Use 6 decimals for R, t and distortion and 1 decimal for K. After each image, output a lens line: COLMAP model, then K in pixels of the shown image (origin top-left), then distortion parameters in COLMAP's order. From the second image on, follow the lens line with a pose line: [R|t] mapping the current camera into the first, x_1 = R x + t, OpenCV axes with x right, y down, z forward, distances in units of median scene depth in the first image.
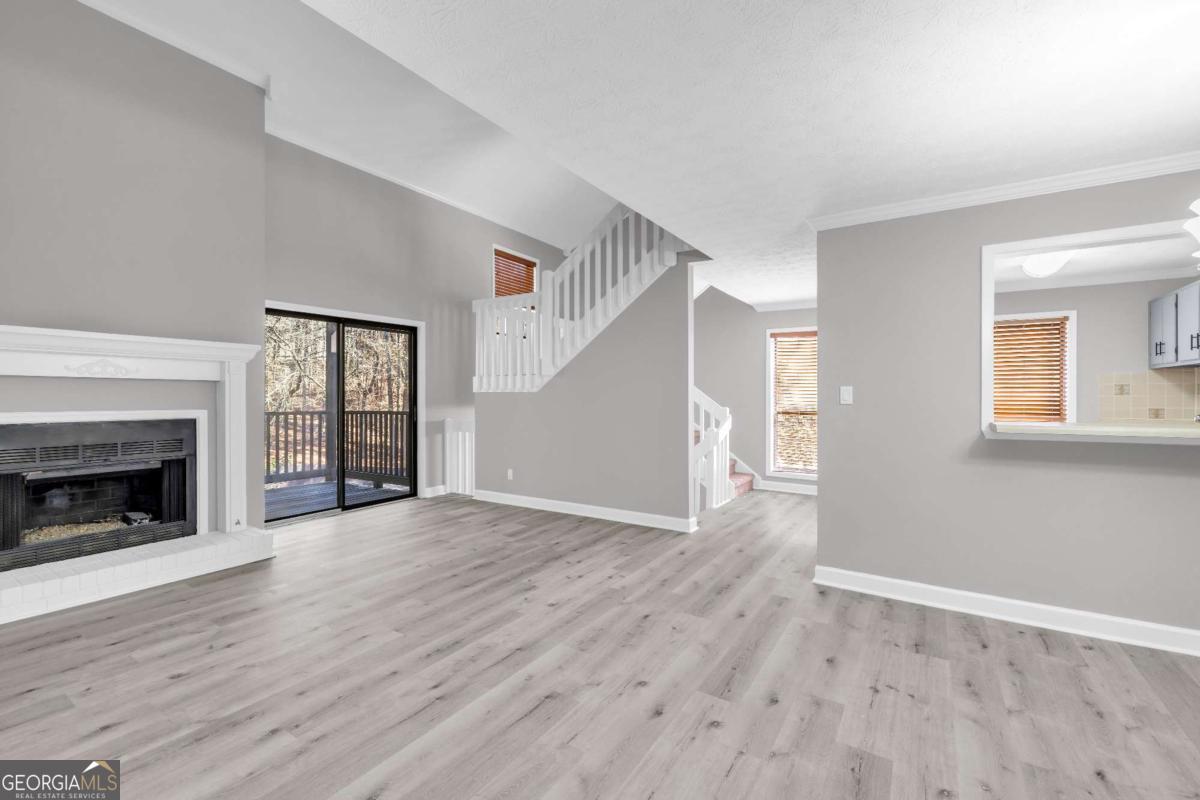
lens RADIAL K [[509.6, 0, 602.3], [0, 509.6, 393.8], [0, 0, 1]] dist [0.001367, 0.000014]
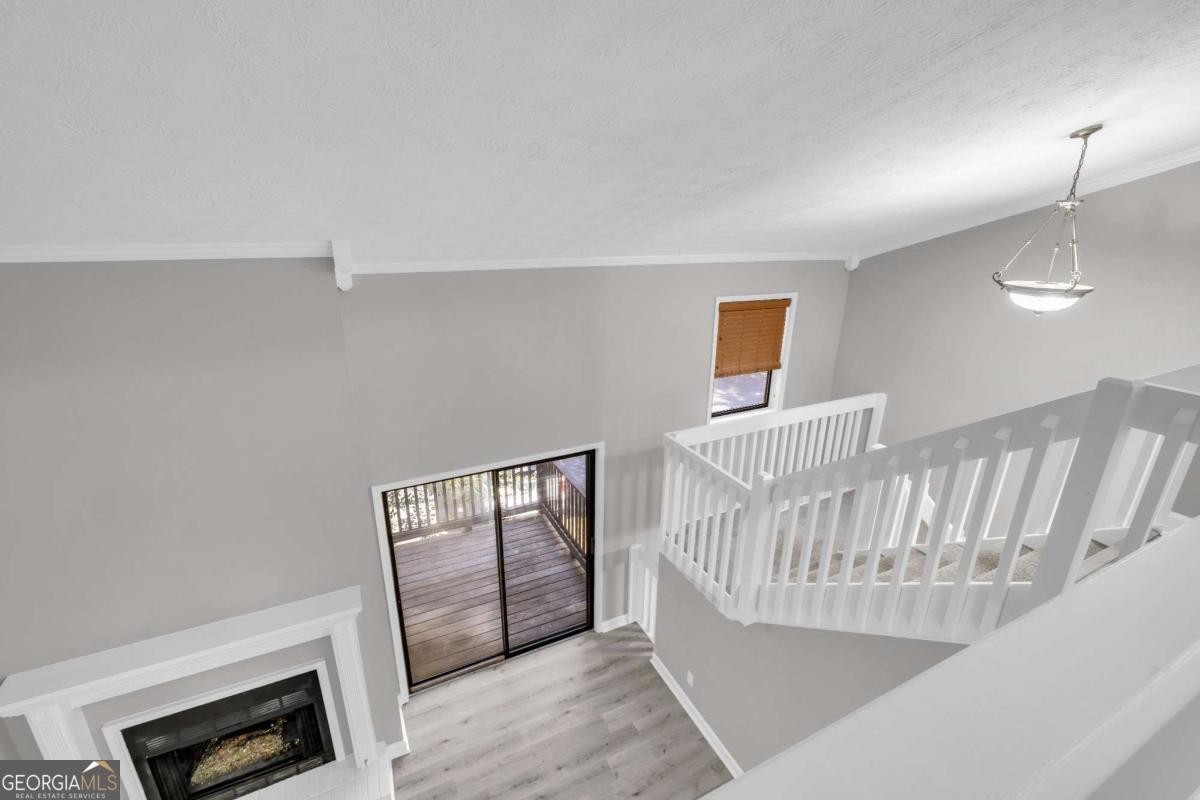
lens RADIAL K [[509.3, 0, 600.0], [0, 509.3, 400.0], [0, 0, 1]] dist [-0.000083, -0.000085]
pose [[0.848085, 0.177900, -0.499103, 0.024849], [-0.010189, 0.947253, 0.320324, -0.823248], [0.529763, -0.266576, 0.805164, 0.746114]]
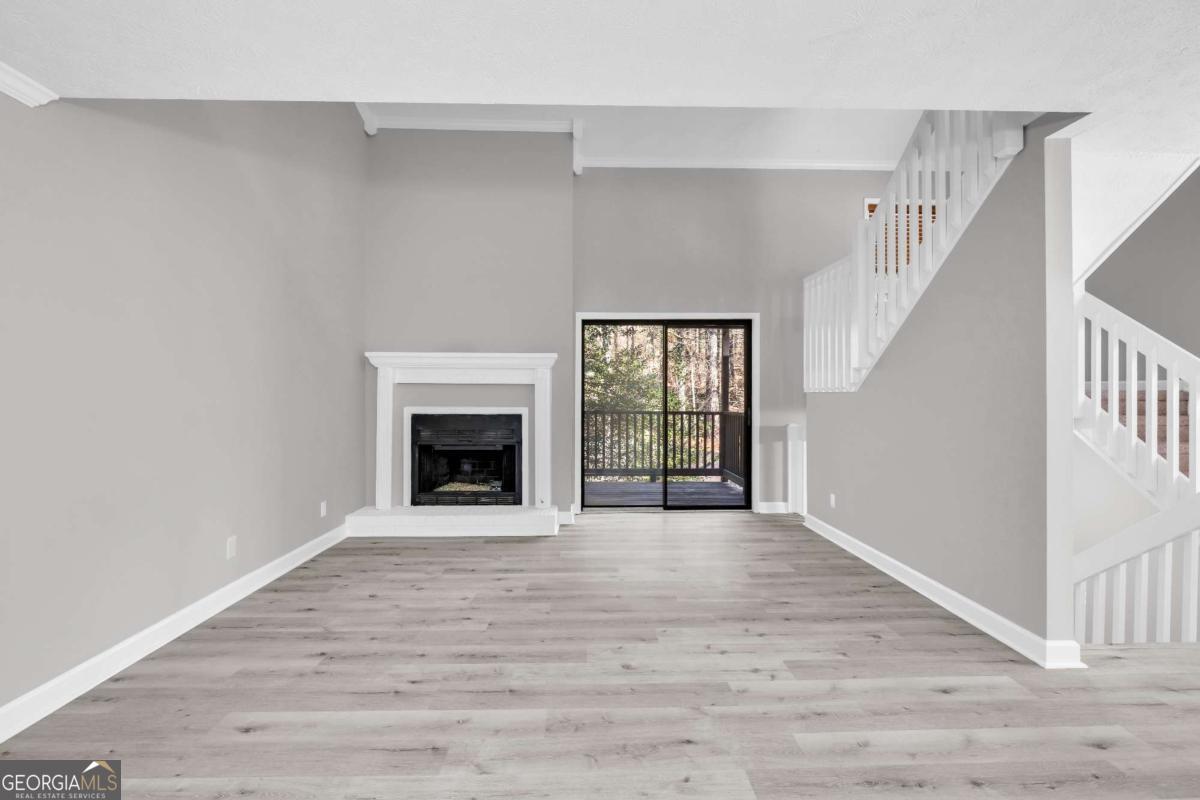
lens RADIAL K [[541.7, 0, 595.4], [0, 541.7, 396.3], [0, 0, 1]] dist [-0.006358, 0.000584]
pose [[0.563251, 0.001539, -0.826285, 0.492046], [0.002443, 0.999991, 0.003529, -0.002022], [0.826282, -0.004006, 0.563242, 0.439174]]
